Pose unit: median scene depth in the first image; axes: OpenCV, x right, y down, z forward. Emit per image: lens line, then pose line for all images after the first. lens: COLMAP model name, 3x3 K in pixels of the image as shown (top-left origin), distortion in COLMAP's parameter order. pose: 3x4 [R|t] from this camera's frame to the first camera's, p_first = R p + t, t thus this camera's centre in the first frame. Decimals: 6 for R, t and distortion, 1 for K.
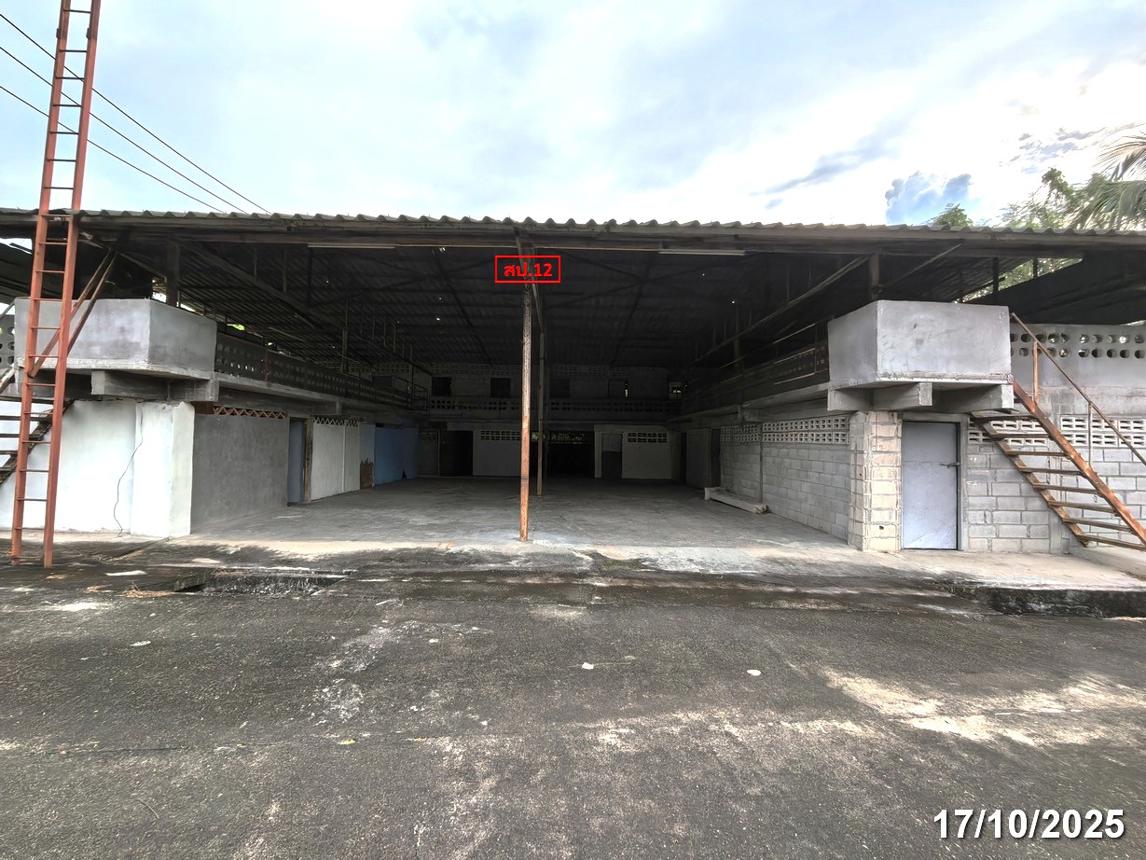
lens RADIAL K [[529.7, 0, 571.9], [0, 529.7, 434.8], [0, 0, 1]] dist [0.002450, 0.000122]
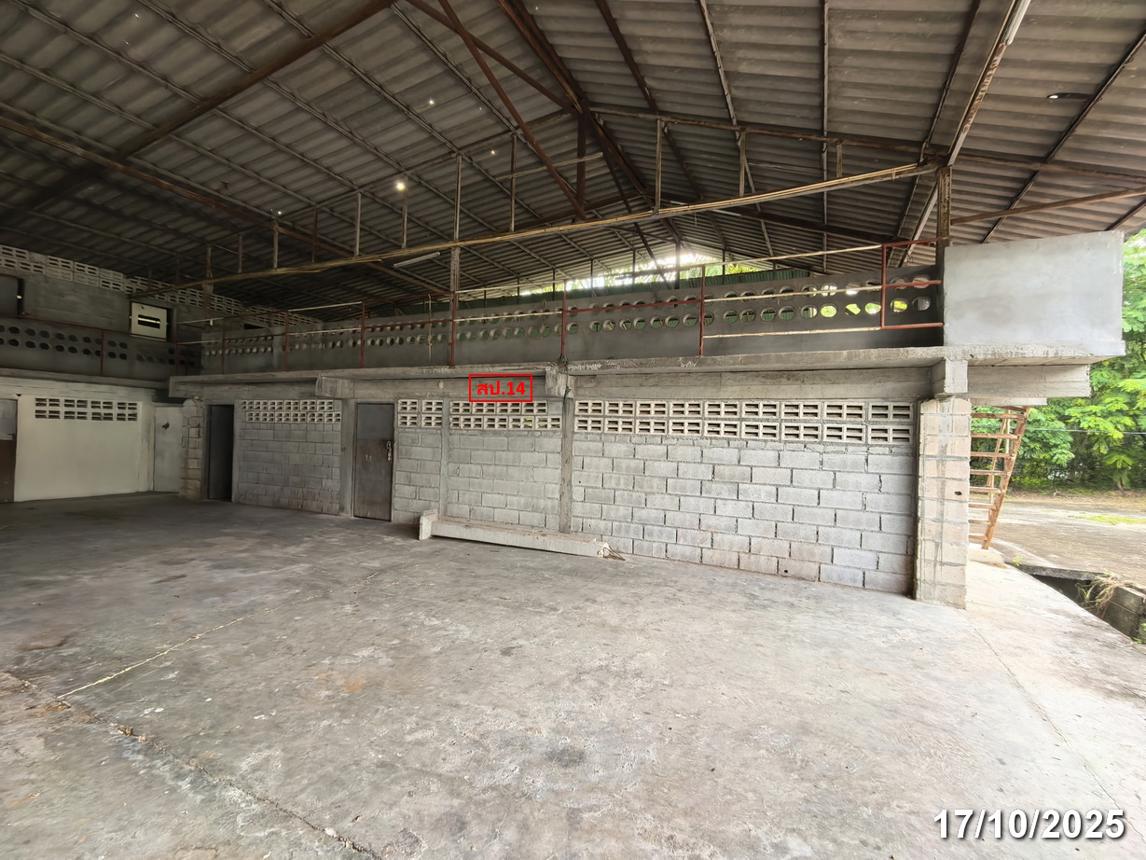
lens RADIAL K [[529.7, 0, 577.0], [0, 529.7, 422.7], [0, 0, 1]] dist [0.002450, 0.000122]
pose [[0.439482, 0.016059, 0.898108, -0.092886], [-0.035456, 0.999371, -0.000520, 0.001616], [-0.897551, -0.031615, 0.439775, 0.396488]]
